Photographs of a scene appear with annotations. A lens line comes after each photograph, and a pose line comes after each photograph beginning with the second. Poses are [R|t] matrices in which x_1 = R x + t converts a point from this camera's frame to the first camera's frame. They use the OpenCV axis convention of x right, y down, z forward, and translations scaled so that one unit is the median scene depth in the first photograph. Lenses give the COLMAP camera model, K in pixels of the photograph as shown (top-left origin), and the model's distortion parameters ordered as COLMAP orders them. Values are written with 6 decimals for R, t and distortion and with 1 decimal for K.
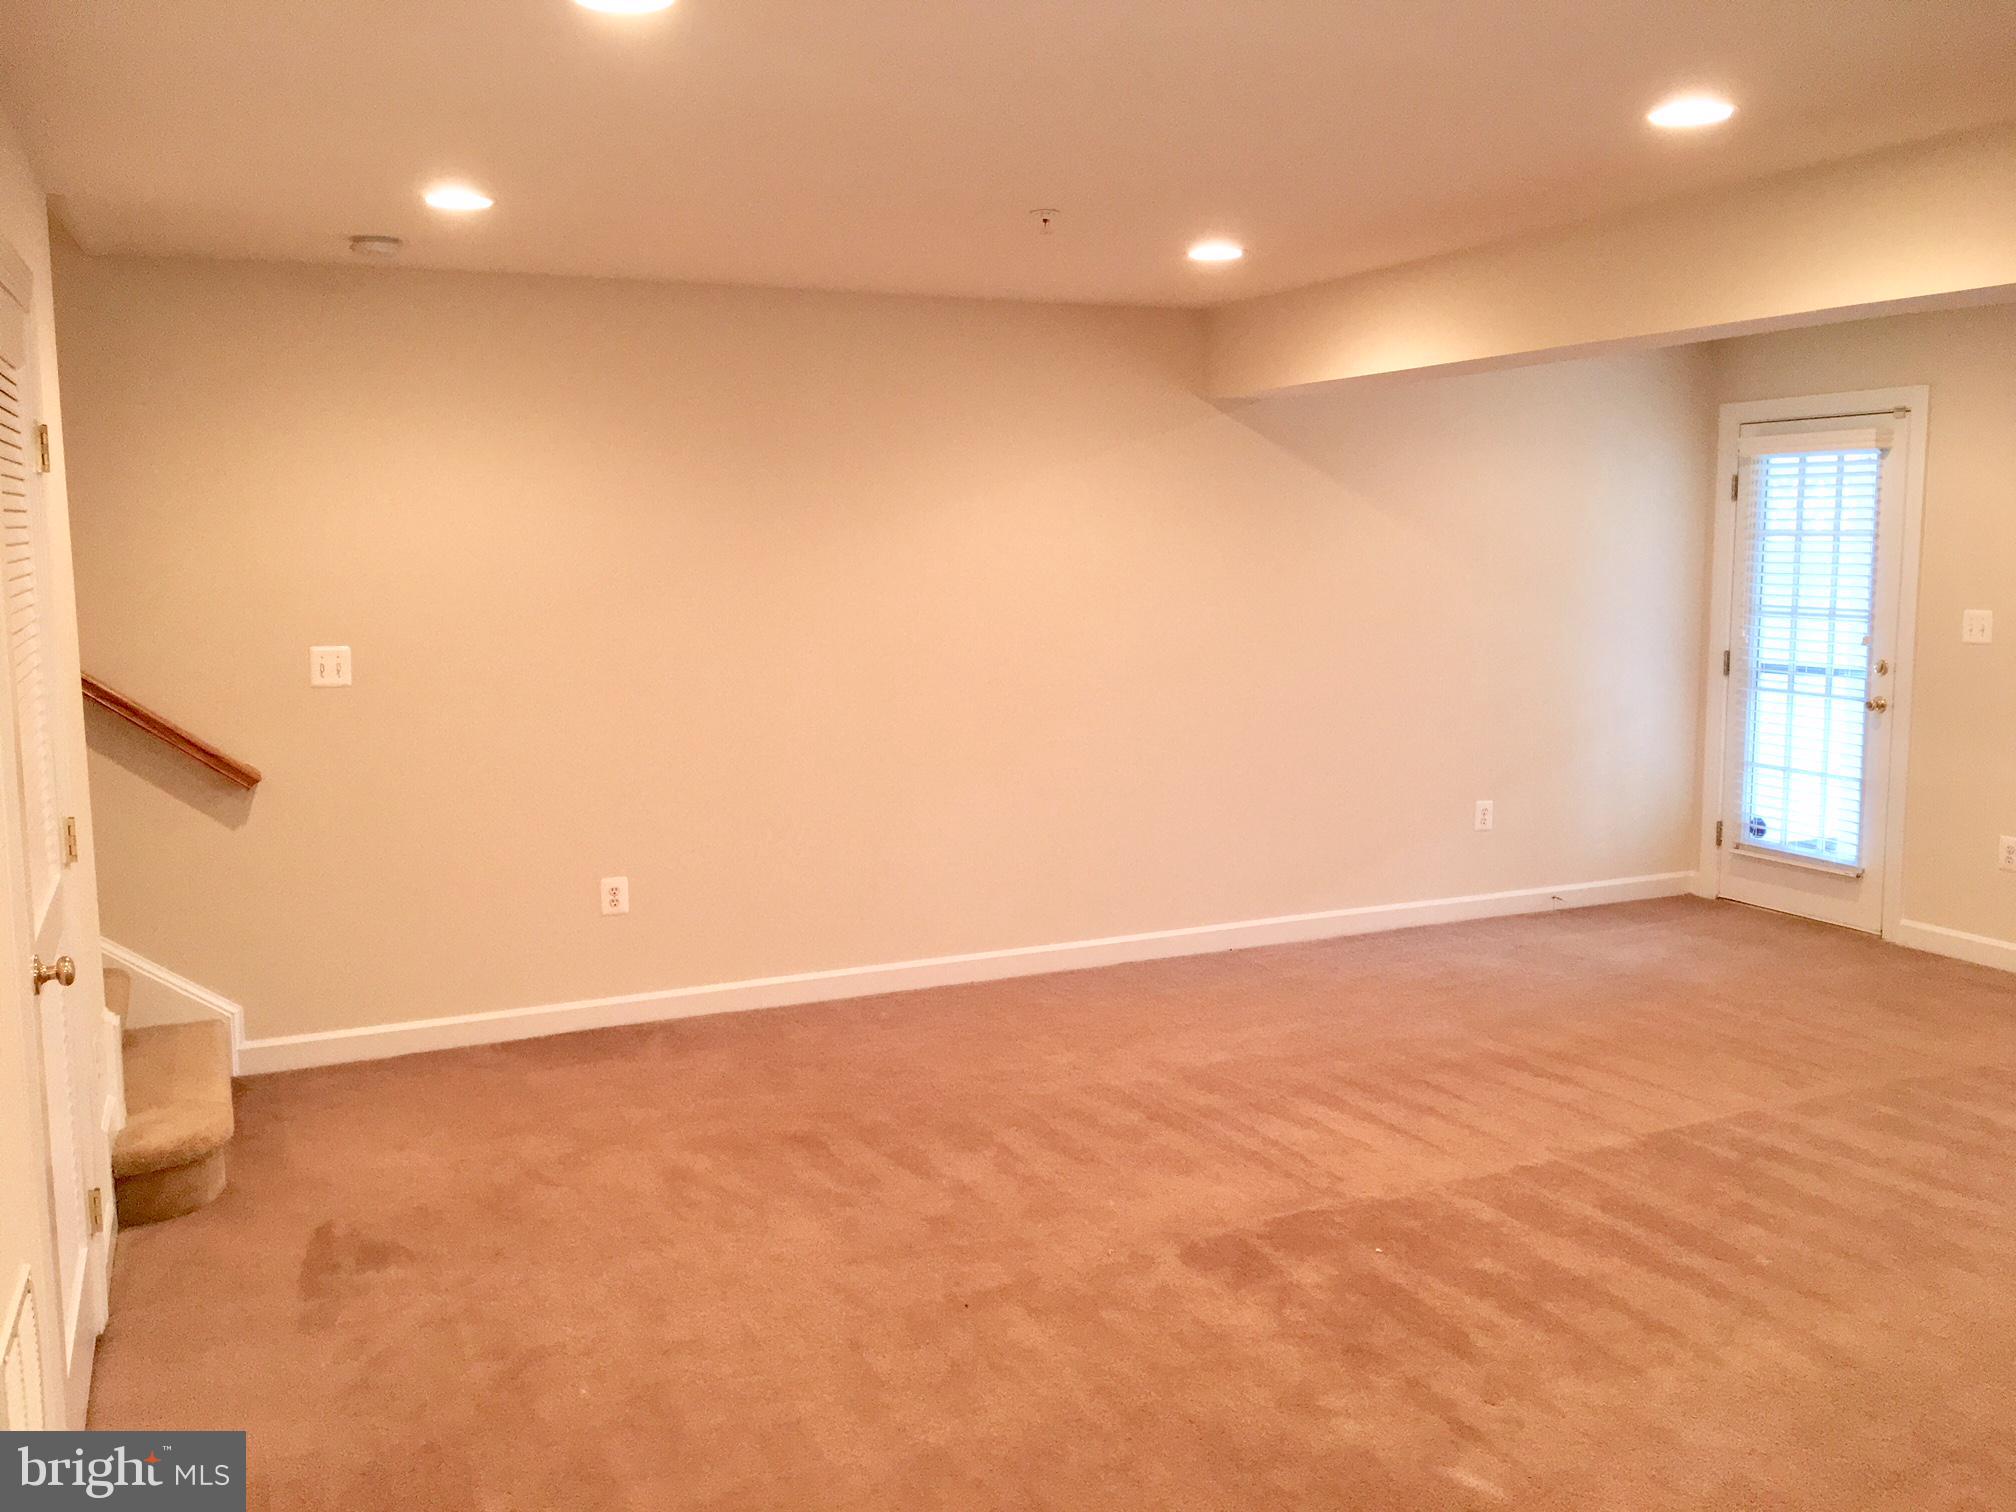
lens RADIAL K [[1717.0, 0, 992.5], [0, 1717.0, 749.0], [0, 0, 1]] dist [0.081451, -0.105074]
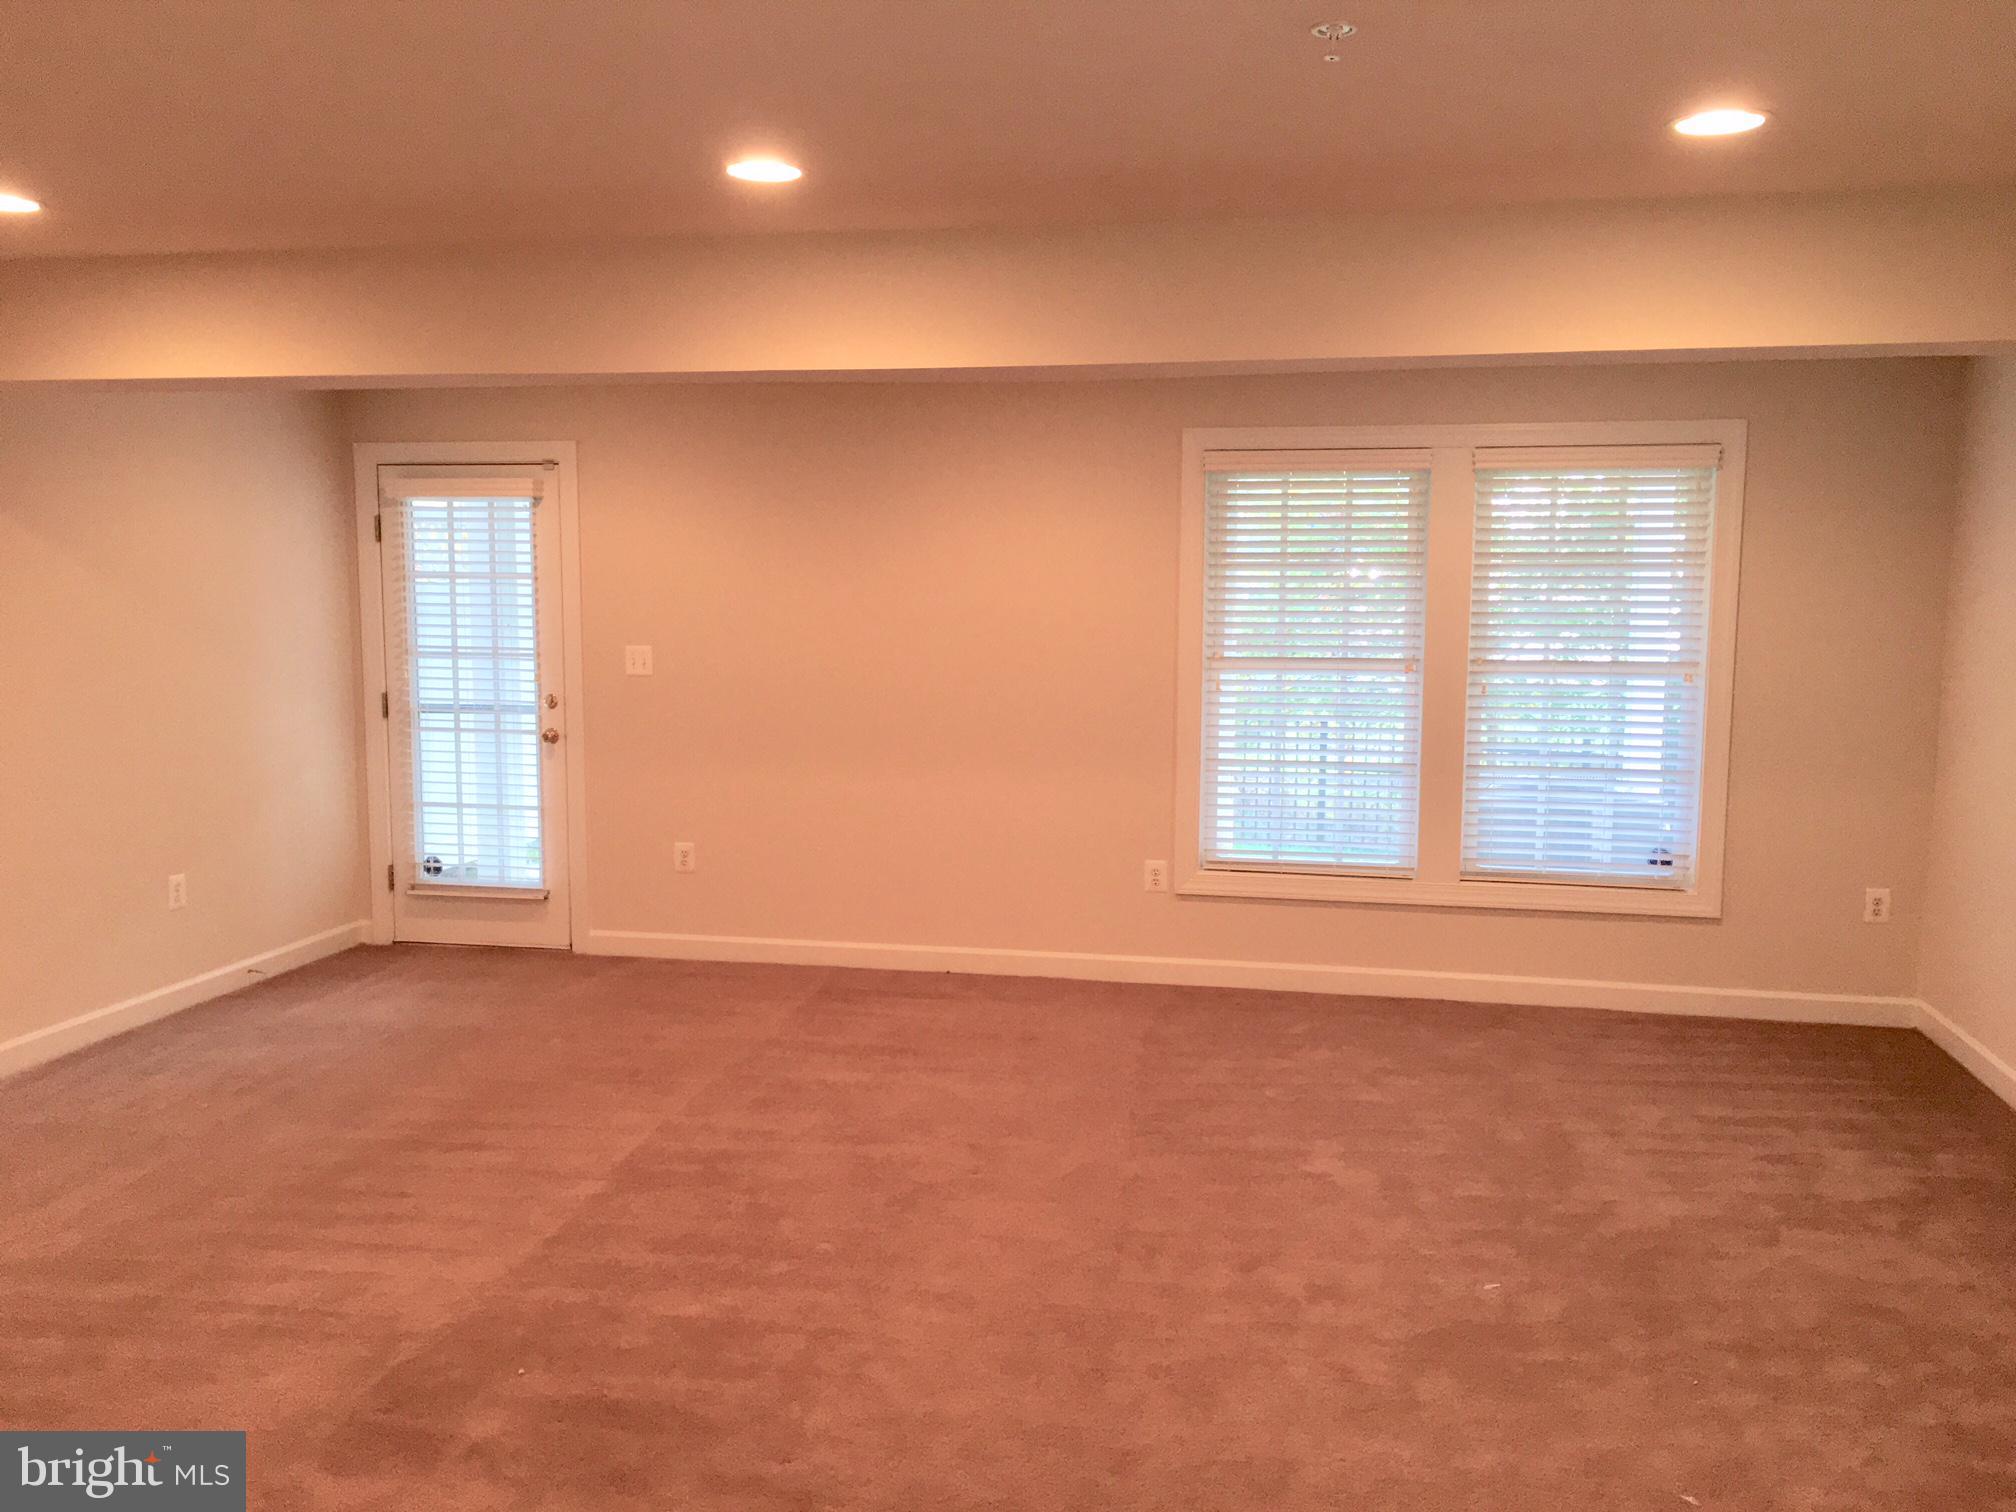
lens RADIAL K [[1720.2, 0, 1001.9], [0, 1720.2, 764.5], [0, 0, 1]] dist [0.073789, -0.101283]
pose [[0.585899, -0.079820, 0.806443, -0.187297], [0.093559, 0.995146, 0.030525, -0.014382], [-0.804965, 0.057565, 0.590523, 0.146605]]
